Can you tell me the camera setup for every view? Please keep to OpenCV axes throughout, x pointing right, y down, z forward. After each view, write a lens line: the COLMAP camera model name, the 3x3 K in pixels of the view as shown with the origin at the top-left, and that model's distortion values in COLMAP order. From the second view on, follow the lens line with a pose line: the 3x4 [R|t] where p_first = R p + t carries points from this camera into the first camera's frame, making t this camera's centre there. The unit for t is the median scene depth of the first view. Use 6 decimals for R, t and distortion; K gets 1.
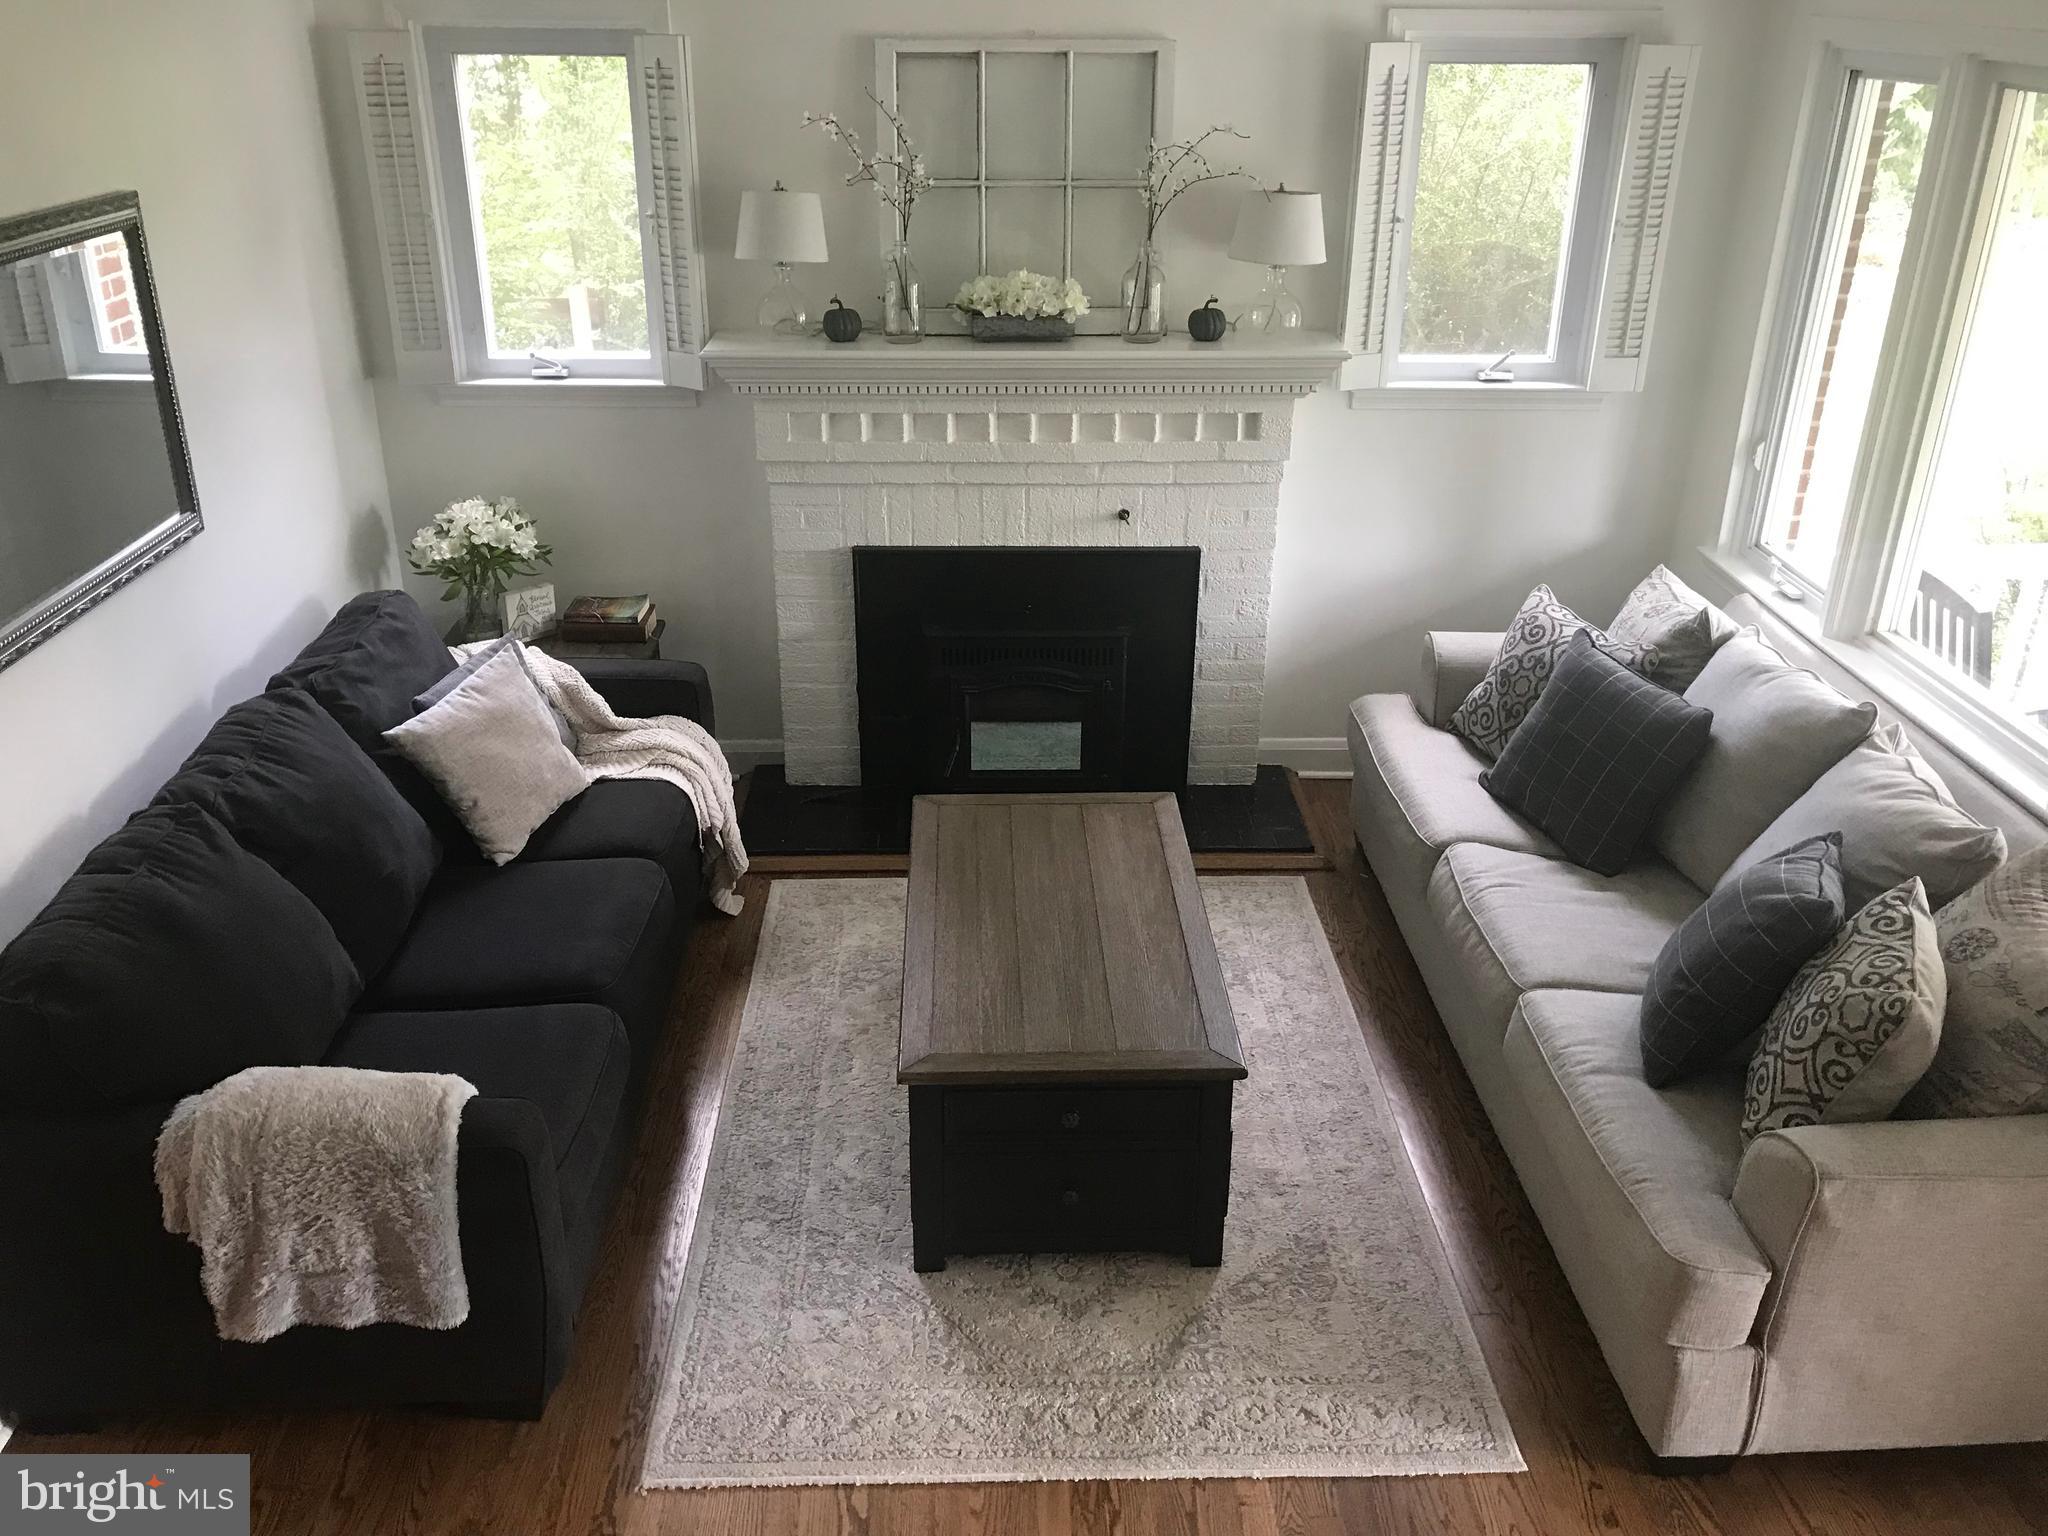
lens RADIAL K [[1666.3, 0, 1029.5], [0, 1666.3, 762.9], [0, 0, 1]] dist [0.044597, -0.084789]
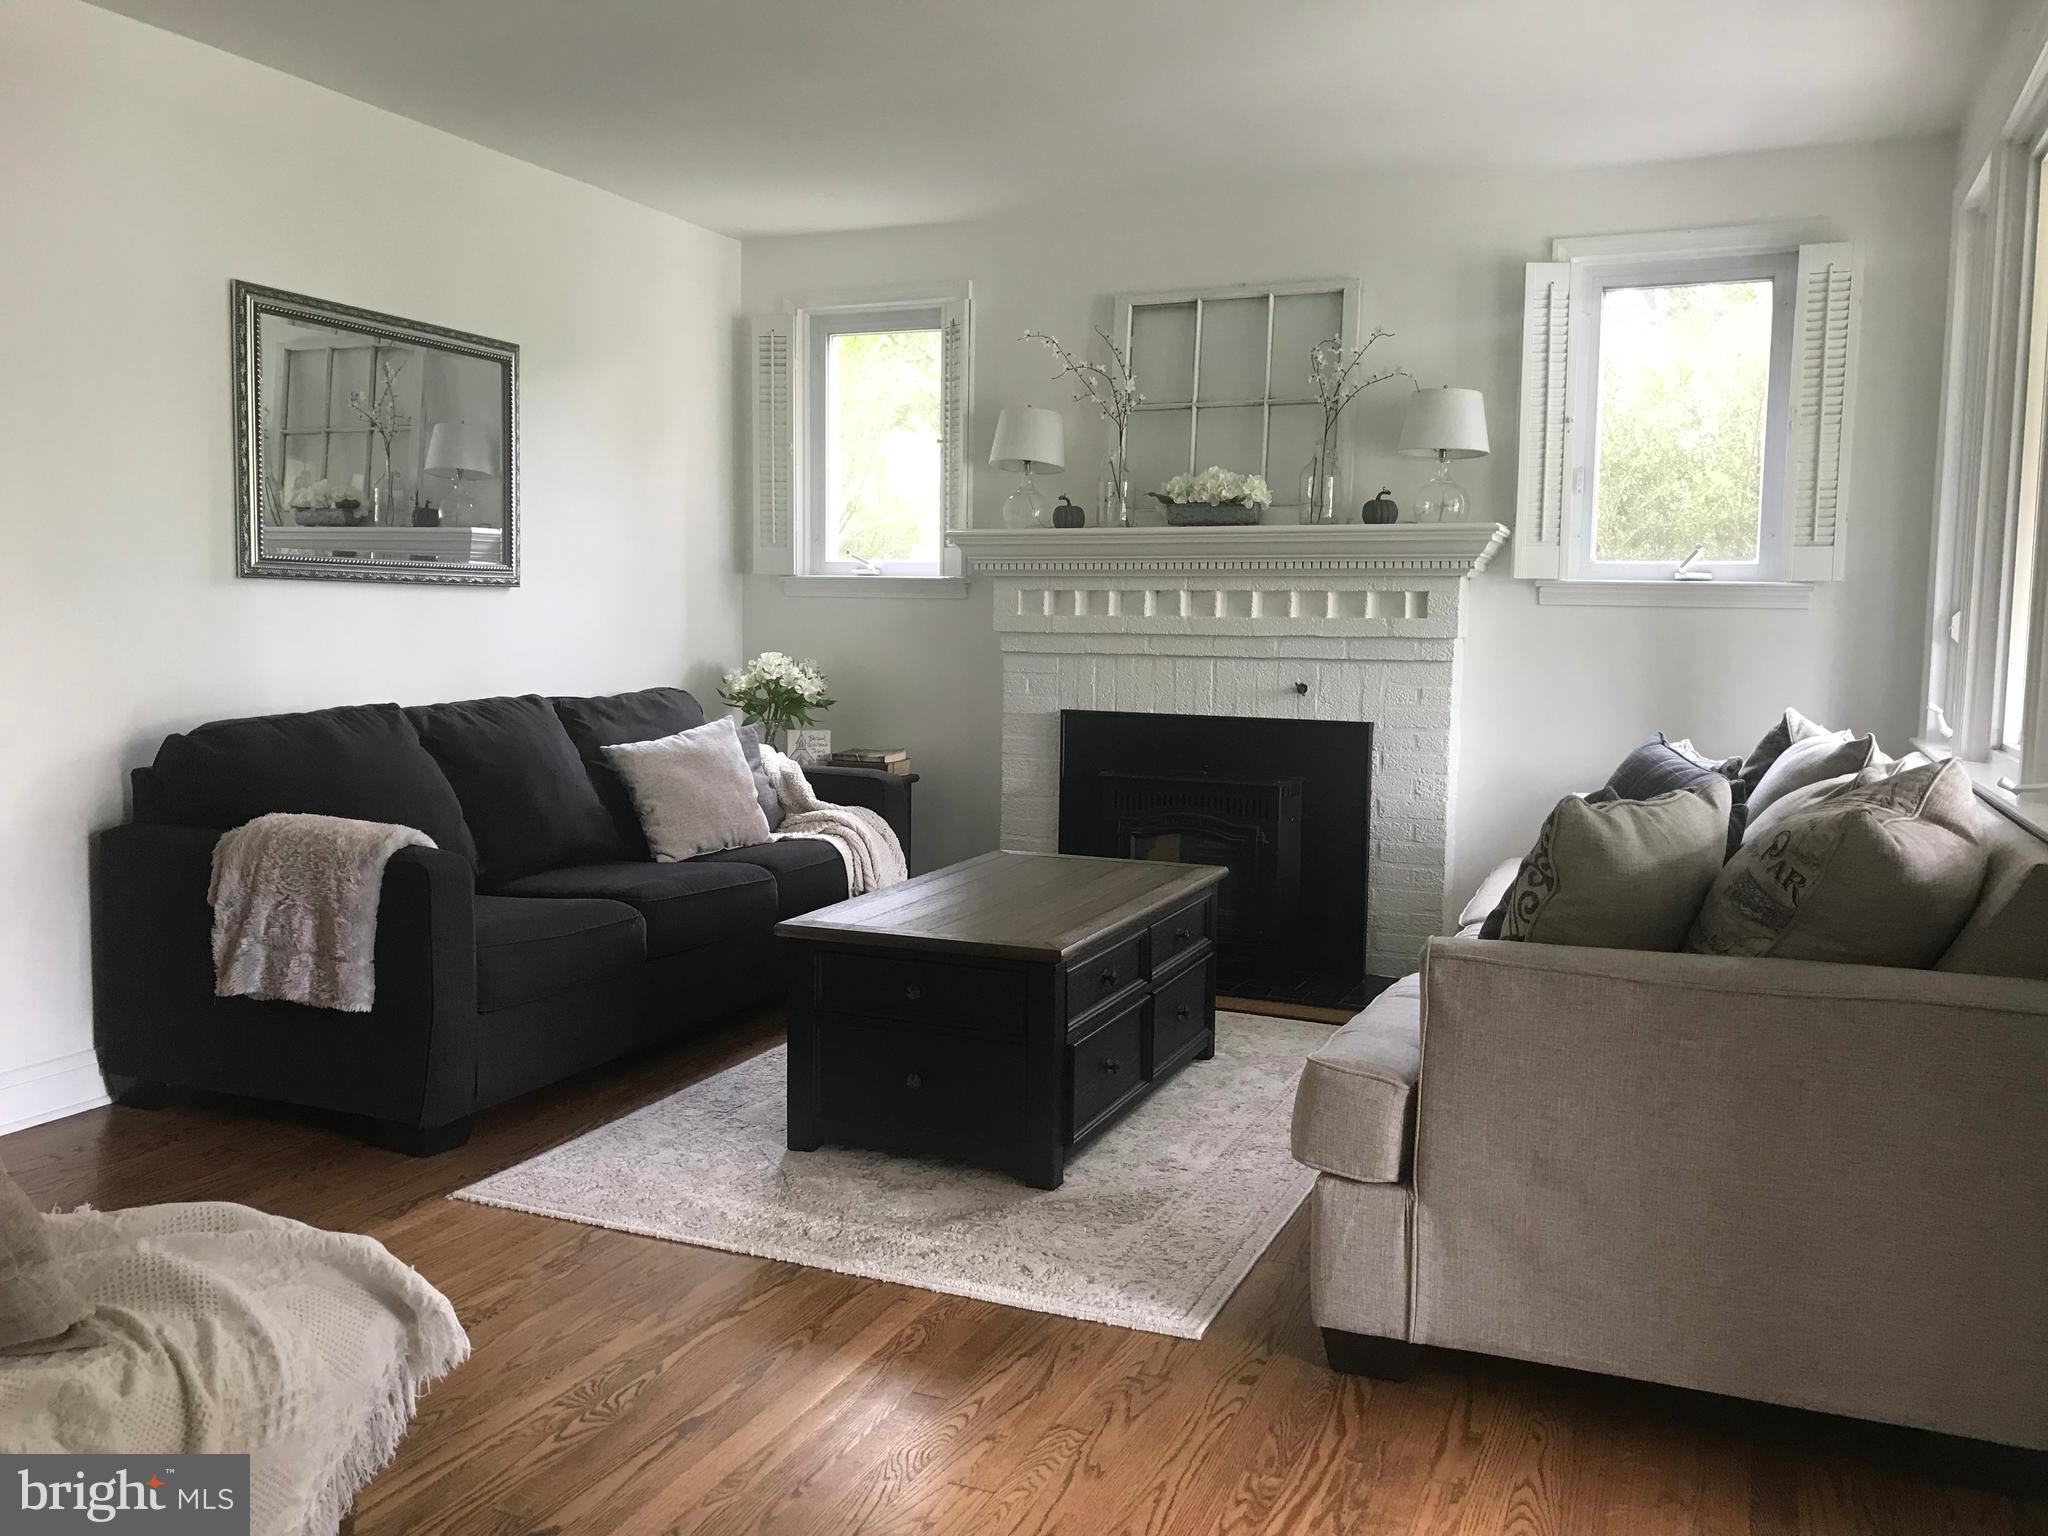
lens RADIAL K [[1649.0, 0, 1024.0], [0, 1649.0, 768.0], [0, 0, 1]] dist [0.059380, -0.119691]
pose [[0.904607, 0.043259, -0.424046, 0.371929], [-0.184836, 0.936247, -0.298793, 0.266374], [0.384086, 0.348669, 0.854931, 0.045879]]
